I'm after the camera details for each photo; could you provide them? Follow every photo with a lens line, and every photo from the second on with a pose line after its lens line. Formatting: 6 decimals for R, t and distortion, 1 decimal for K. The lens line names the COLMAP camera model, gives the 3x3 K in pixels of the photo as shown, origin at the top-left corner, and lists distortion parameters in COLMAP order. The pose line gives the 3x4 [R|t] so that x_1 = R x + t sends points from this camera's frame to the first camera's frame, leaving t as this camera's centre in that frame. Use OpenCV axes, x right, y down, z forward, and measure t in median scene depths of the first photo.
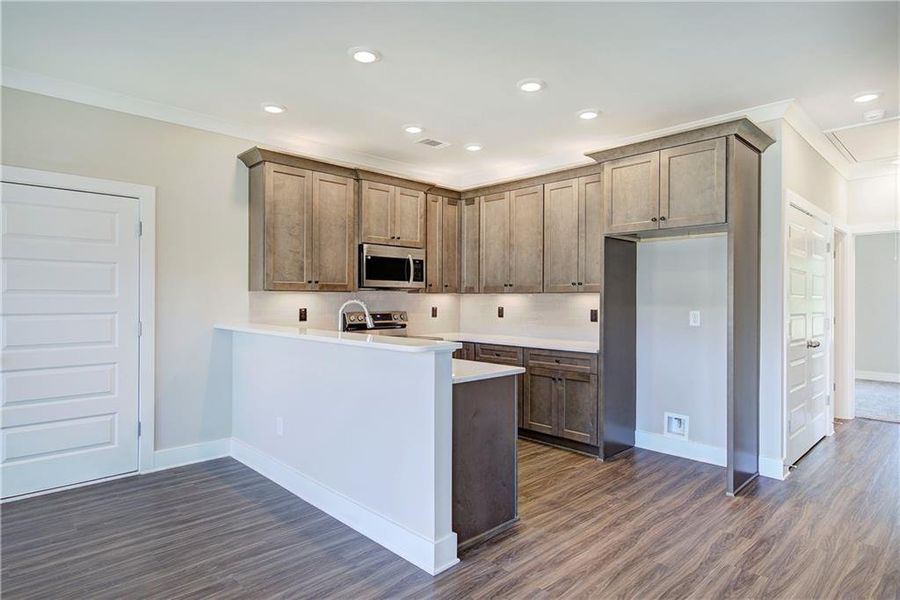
lens RADIAL K [[505.0, 0, 452.7], [0, 505.0, 300.4], [0, 0, 1]] dist [0.015396, -0.000429]
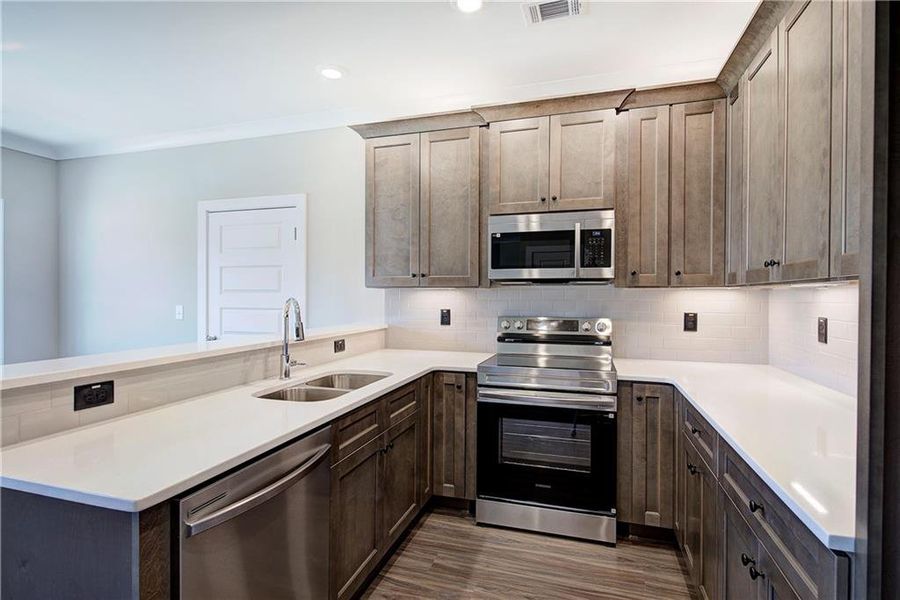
lens RADIAL K [[444.8, 0, 453.2], [0, 444.8, 298.9], [0, 0, 1]] dist [0.003336, 0.000366]
pose [[0.479932, 0.003818, -0.877298, 0.333714], [-0.005371, 0.999985, 0.001414, -0.001463], [0.877289, 0.004033, 0.479945, 0.683669]]
